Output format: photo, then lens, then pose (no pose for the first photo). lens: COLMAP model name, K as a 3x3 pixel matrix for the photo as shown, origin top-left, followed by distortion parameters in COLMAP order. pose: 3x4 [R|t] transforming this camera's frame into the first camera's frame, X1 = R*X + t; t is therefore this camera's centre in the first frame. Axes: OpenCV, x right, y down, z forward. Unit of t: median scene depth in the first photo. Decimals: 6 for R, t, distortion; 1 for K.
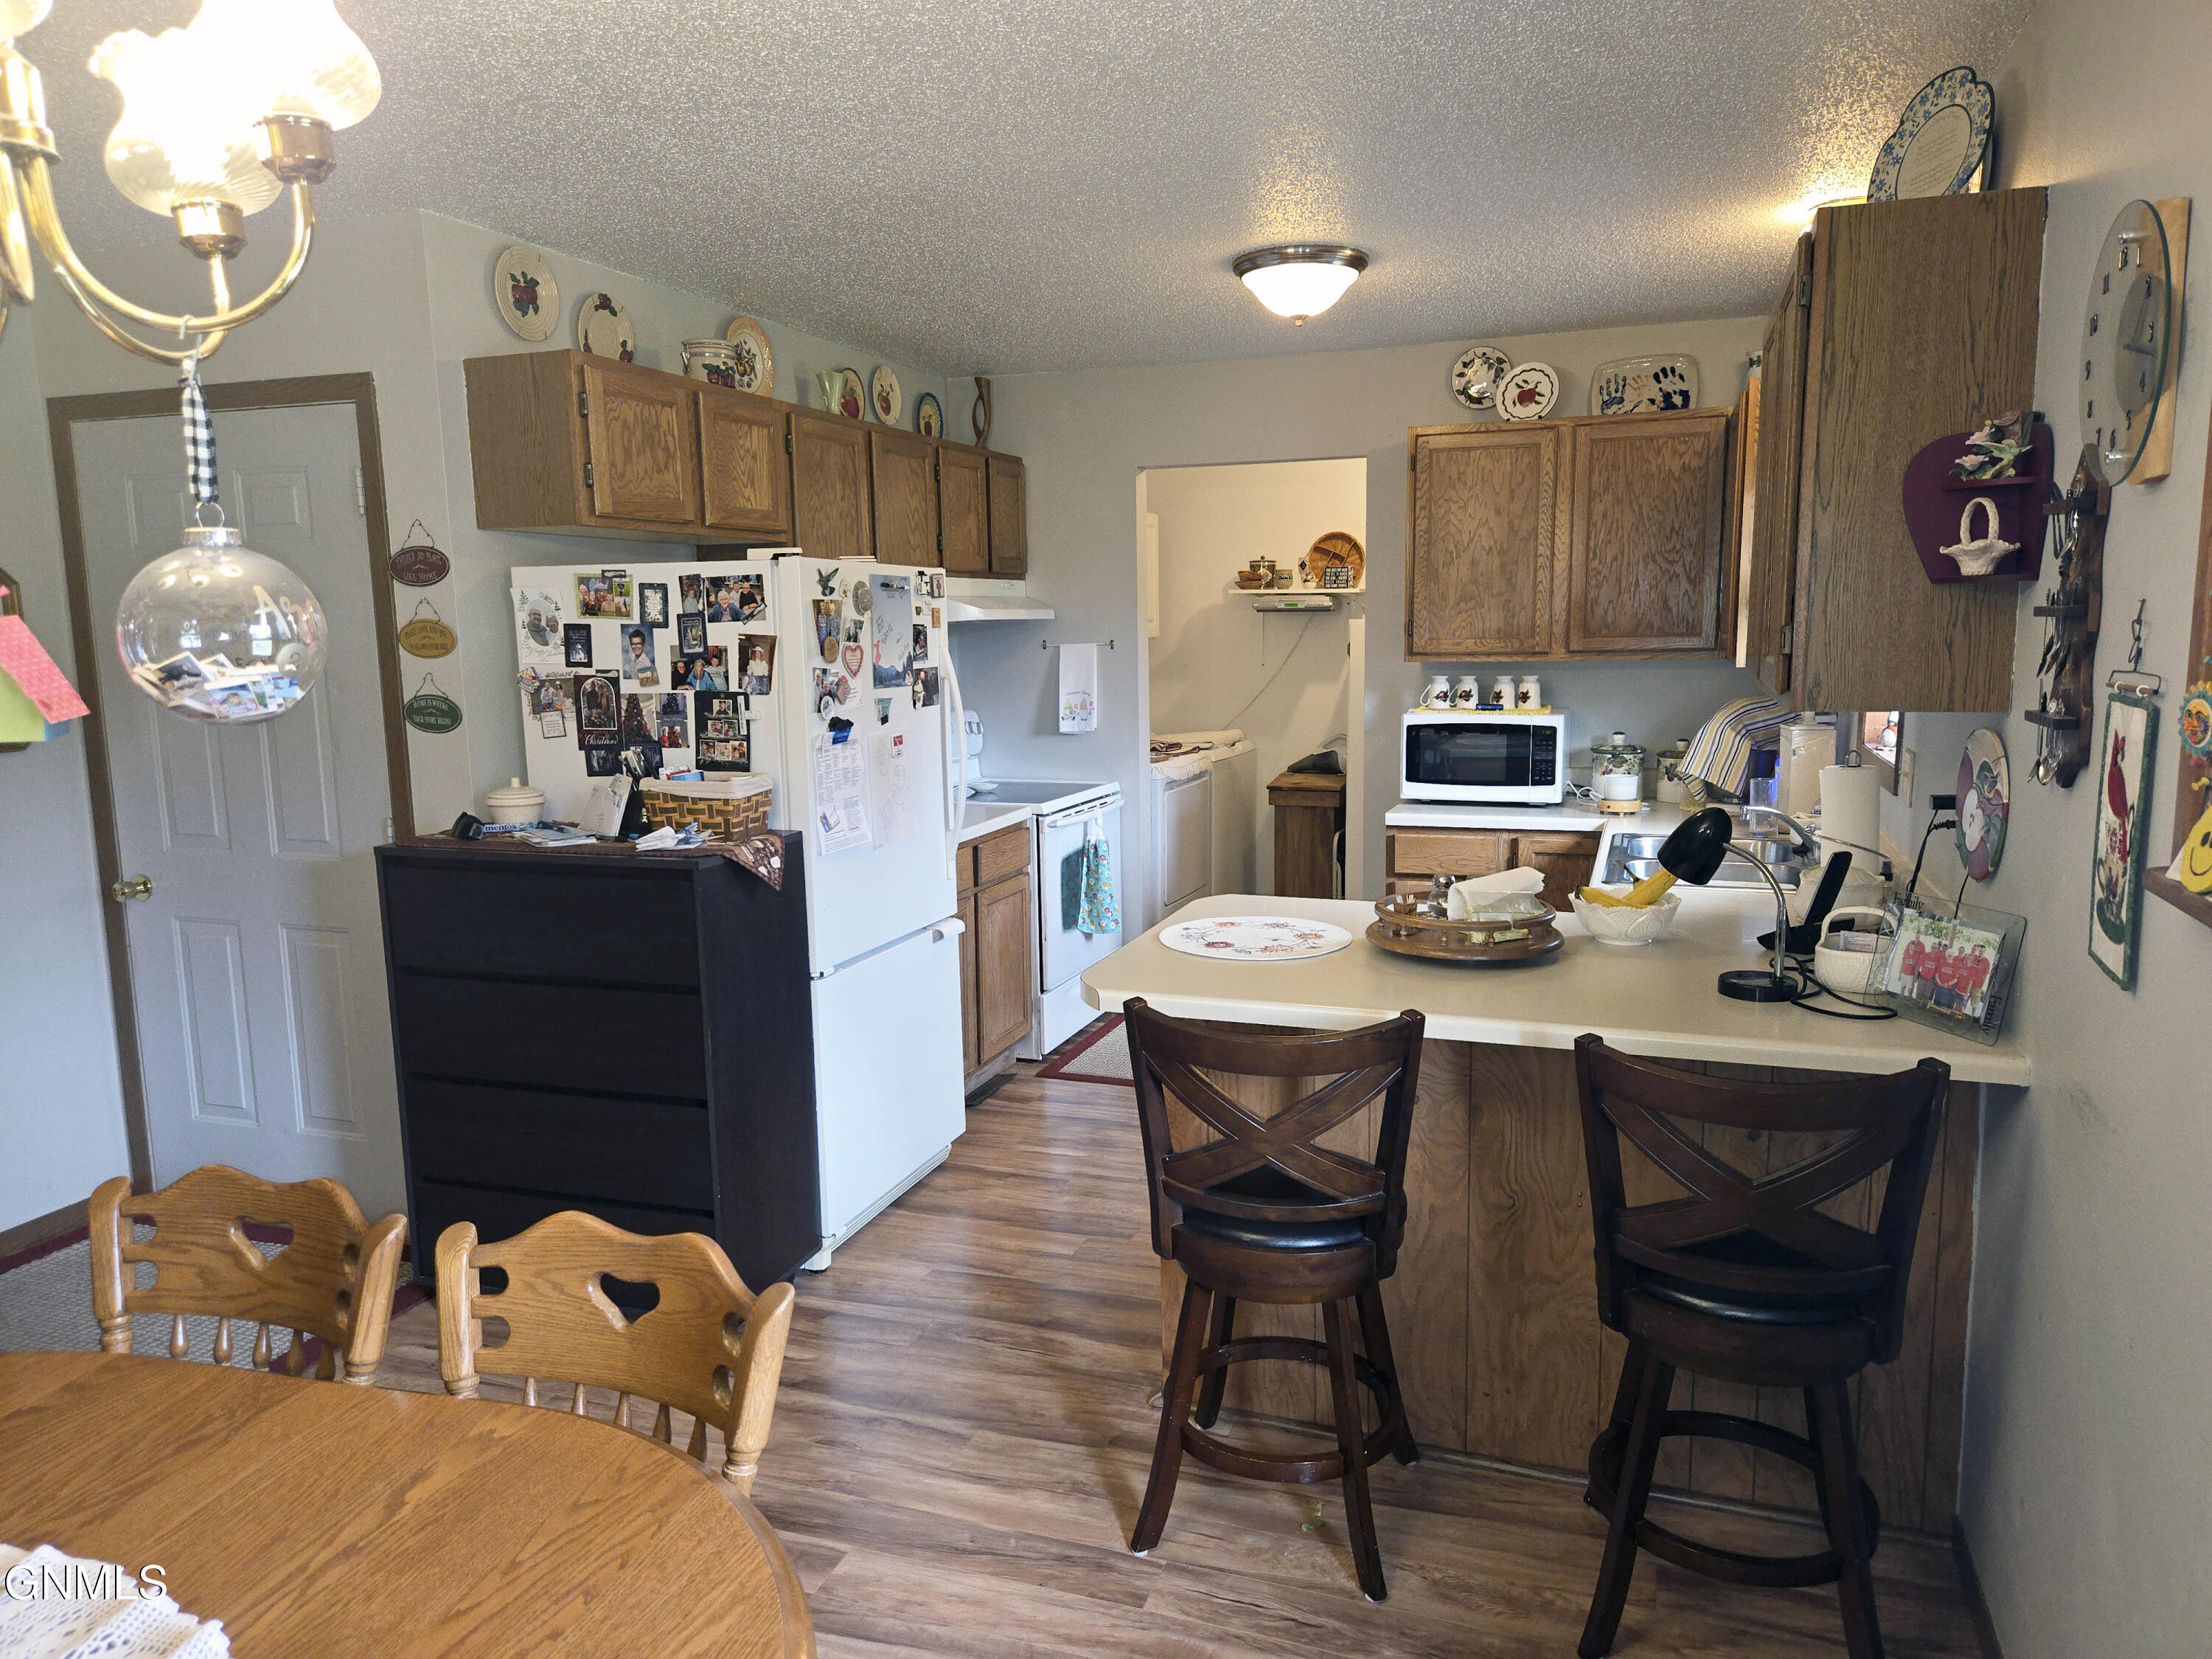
lens RADIAL K [[1491.1, 0, 1121.1], [0, 1491.1, 830.9], [0, 0, 1]] dist [0.060811, -0.054770]
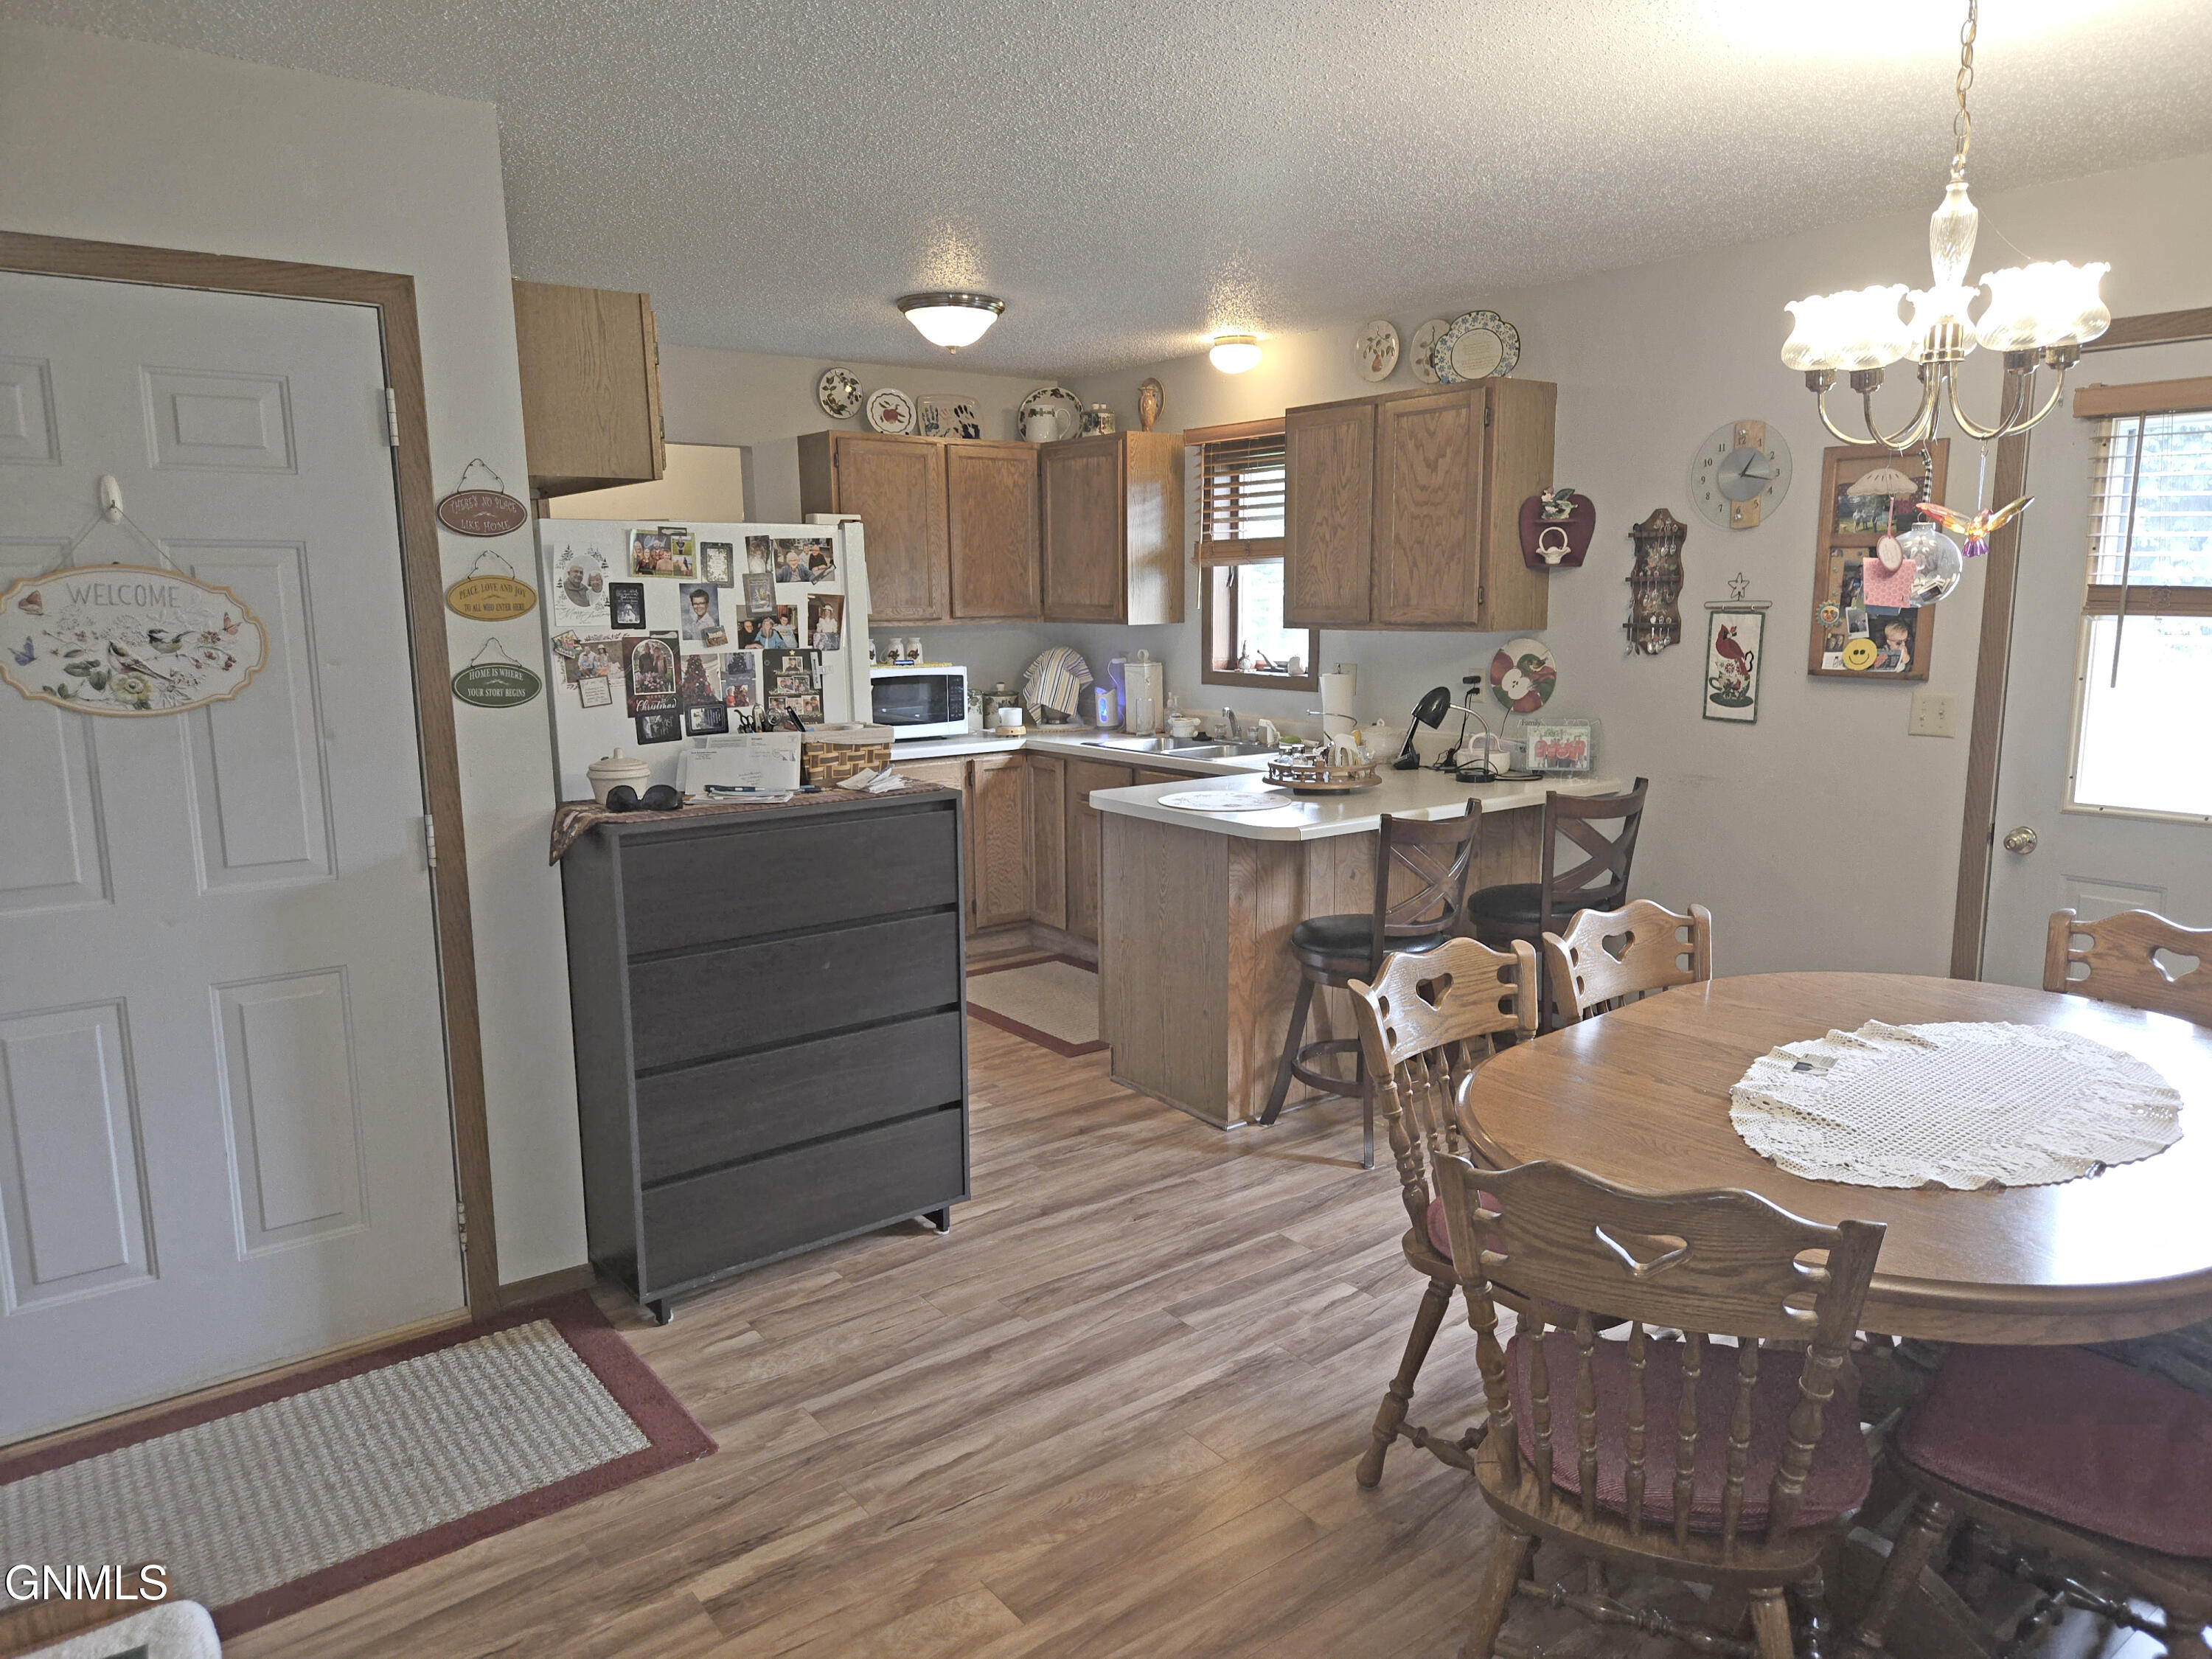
lens RADIAL K [[1491.1, 0, 1128.9], [0, 1491.1, 840.7], [0, 0, 1]] dist [0.060811, -0.054770]
pose [[0.542207, -0.130743, 0.830011, -0.984062], [0.121593, 0.989631, 0.076455, -0.011104], [-0.831400, 0.059469, 0.552482, 0.223464]]
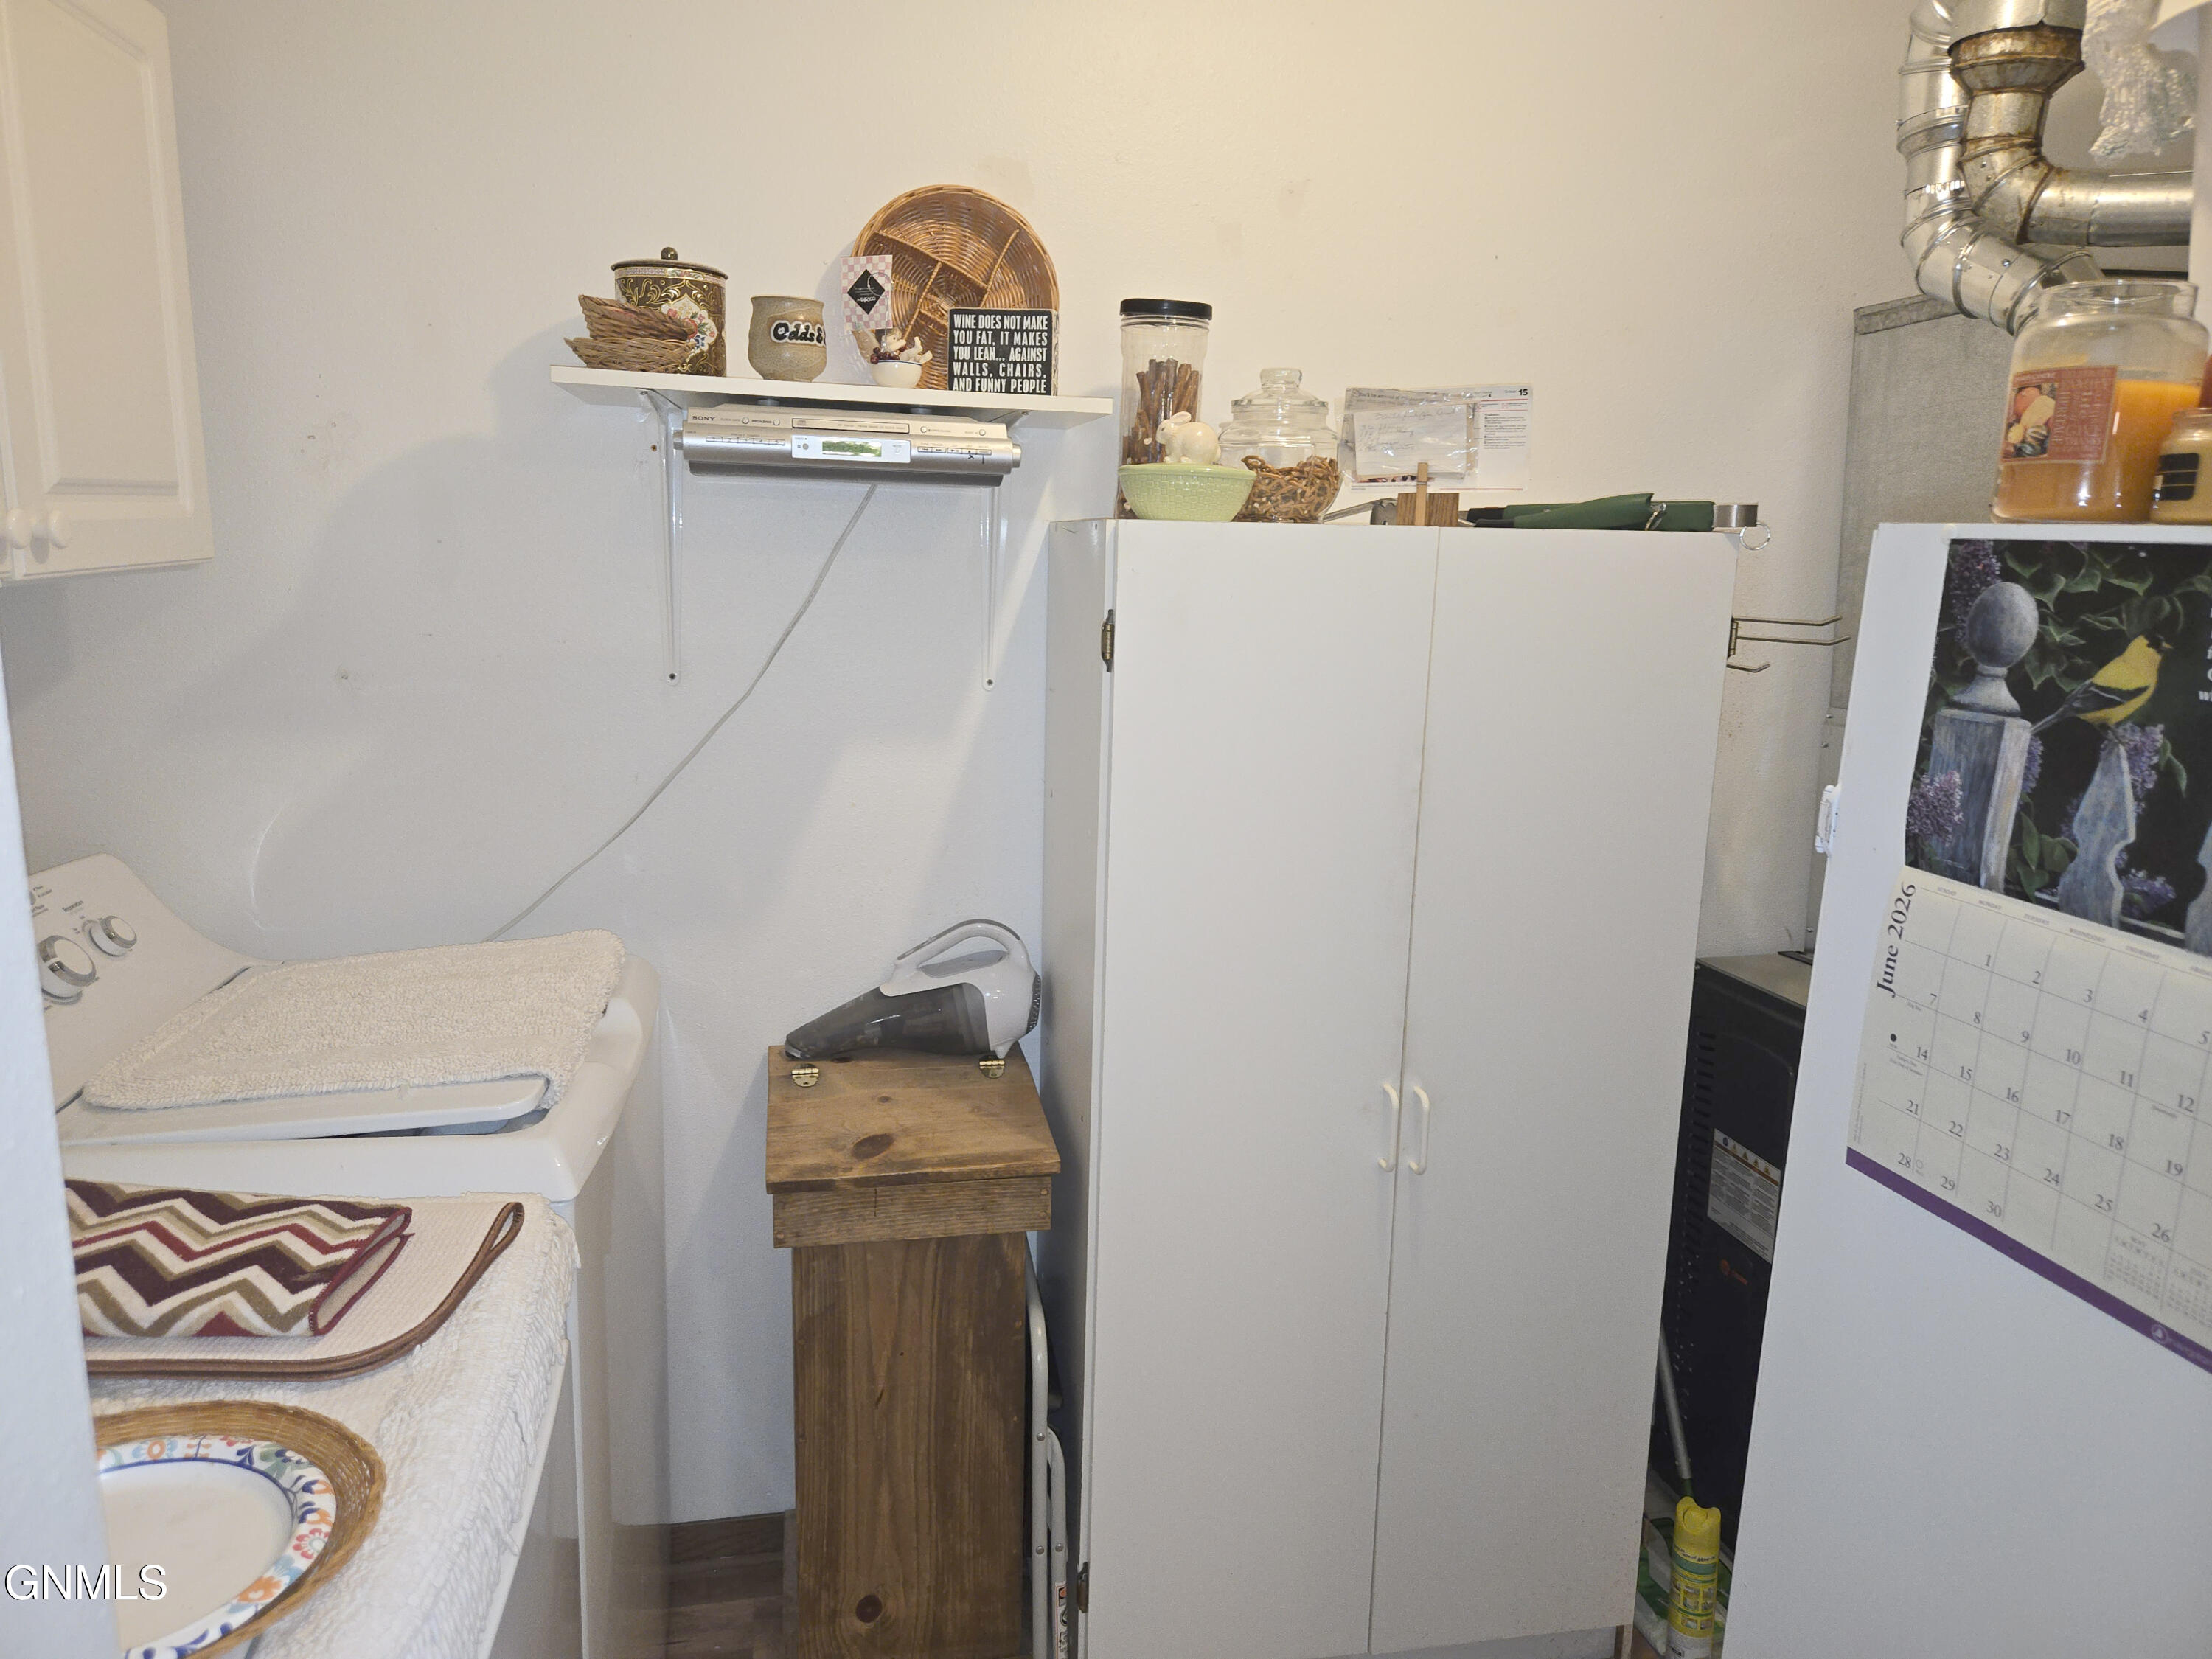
lens RADIAL K [[1491.1, 0, 1091.0], [0, 1491.1, 816.4], [0, 0, 1]] dist [0.060811, -0.054770]
pose [[0.857134, -0.065622, 0.510896, 0.039424], [0.038586, 0.997245, 0.063355, -0.201364], [-0.513646, -0.034590, 0.857305, 1.467741]]
